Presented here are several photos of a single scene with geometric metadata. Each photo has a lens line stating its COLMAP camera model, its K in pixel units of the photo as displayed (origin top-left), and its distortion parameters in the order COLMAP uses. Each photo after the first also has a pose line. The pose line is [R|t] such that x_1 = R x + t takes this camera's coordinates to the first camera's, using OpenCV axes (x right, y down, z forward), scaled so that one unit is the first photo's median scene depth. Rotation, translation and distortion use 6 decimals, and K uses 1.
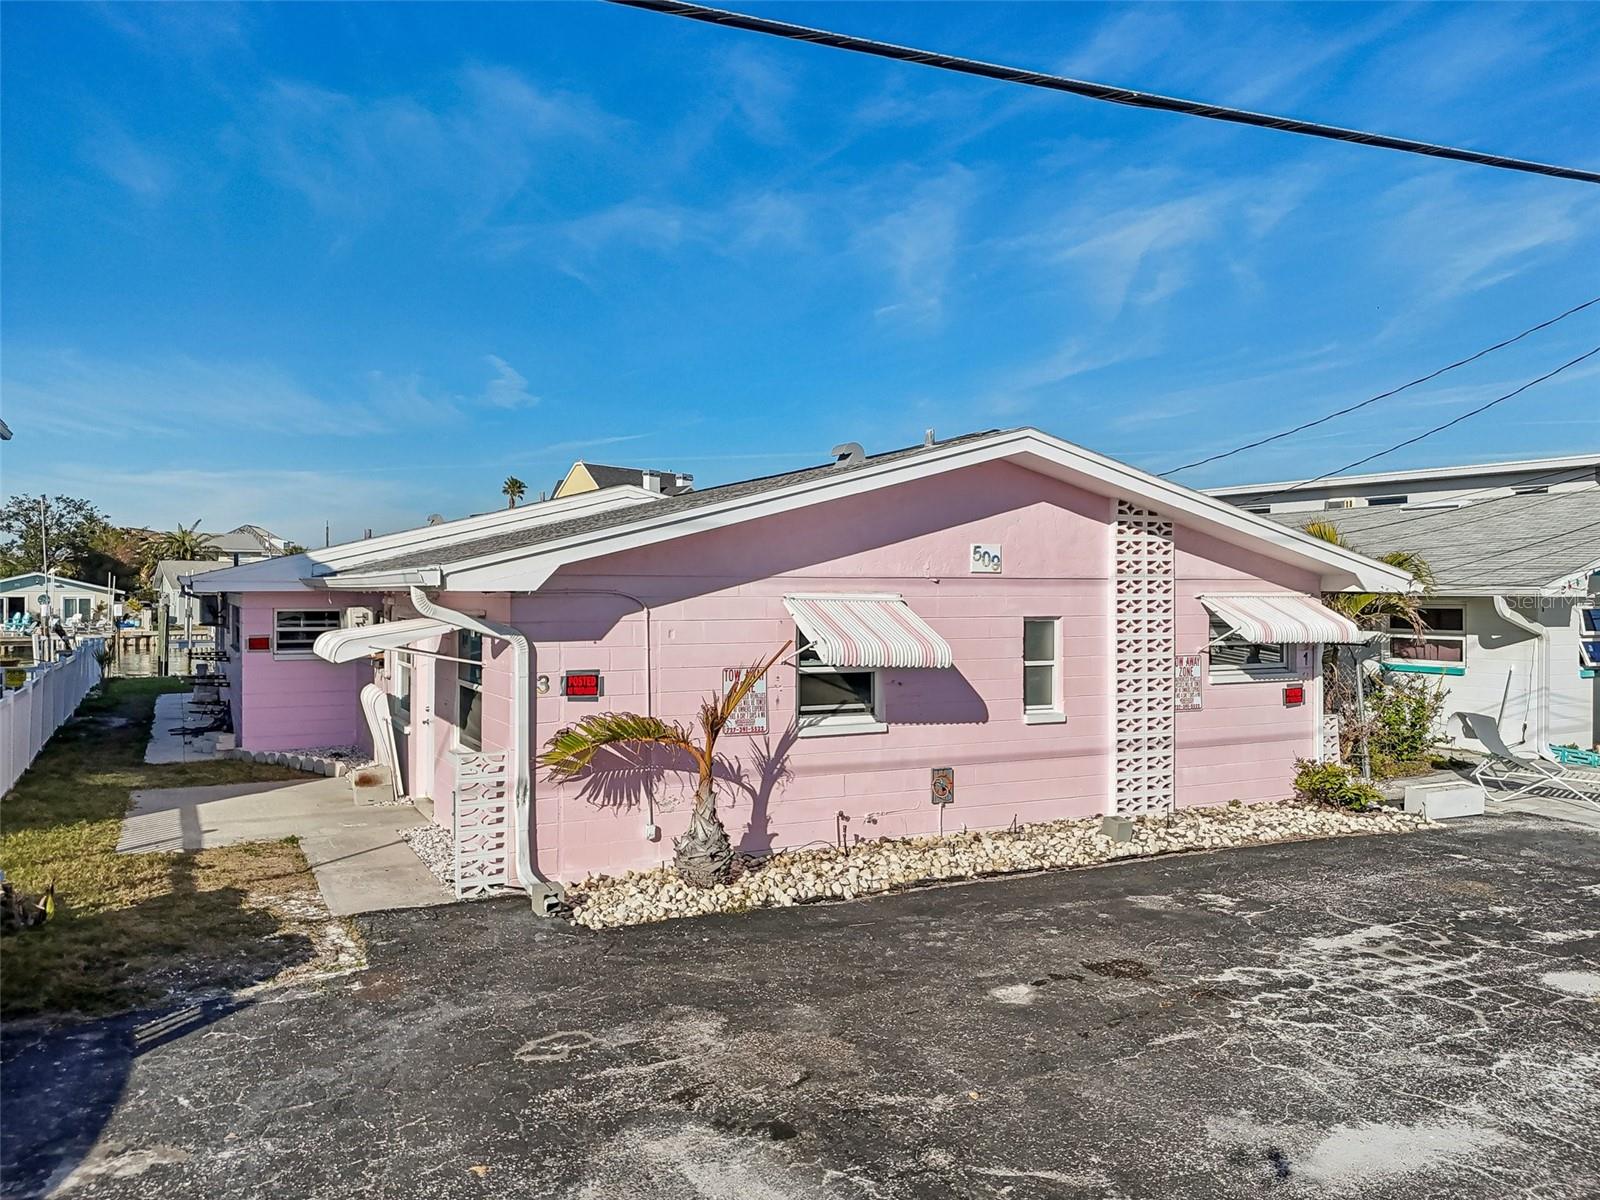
lens RADIAL K [[1216.9, 0, 778.6], [0, 1216.9, 597.0], [0, 0, 1]] dist [0.063998, -0.067029]
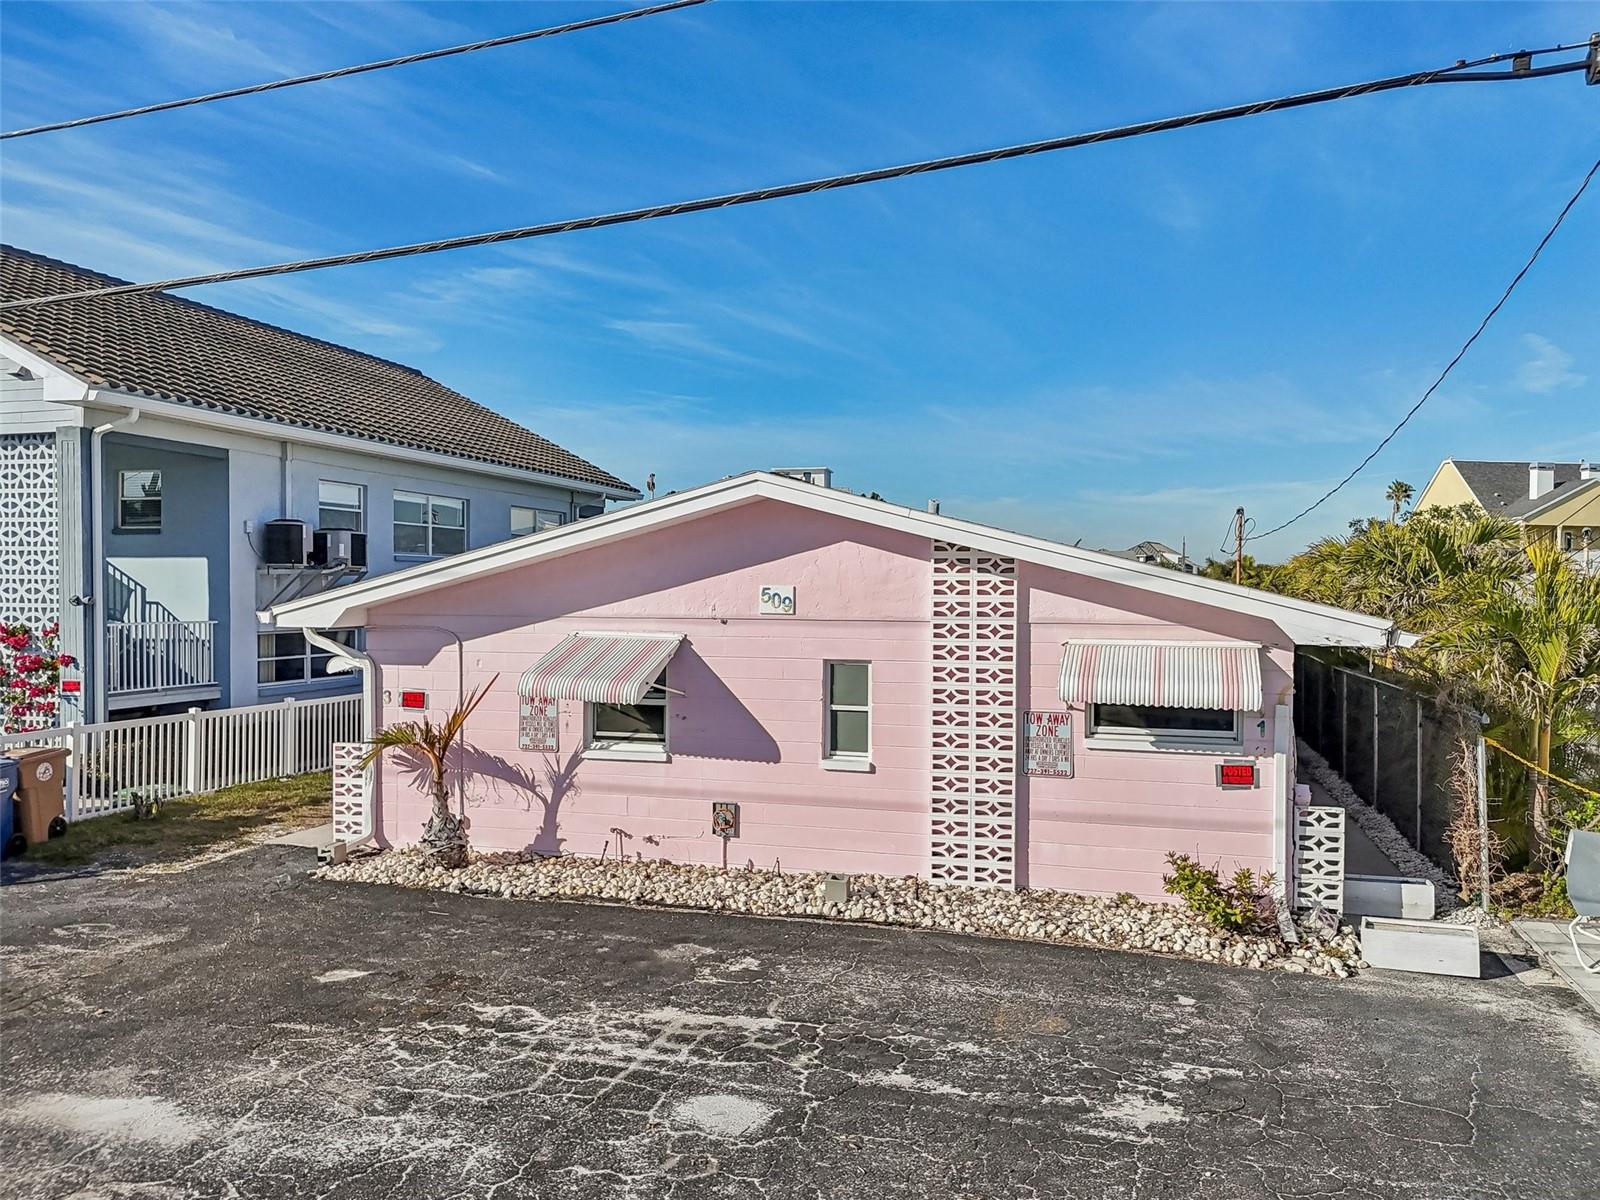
lens RADIAL K [[1216.9, 0, 778.6], [0, 1216.9, 597.0], [0, 0, 1]] dist [0.063998, -0.067029]
pose [[0.721889, 0.003823, -0.691998, 1.016877], [-0.010183, 0.999935, -0.005098, -0.034233], [0.691933, 0.010727, 0.721882, 0.323890]]
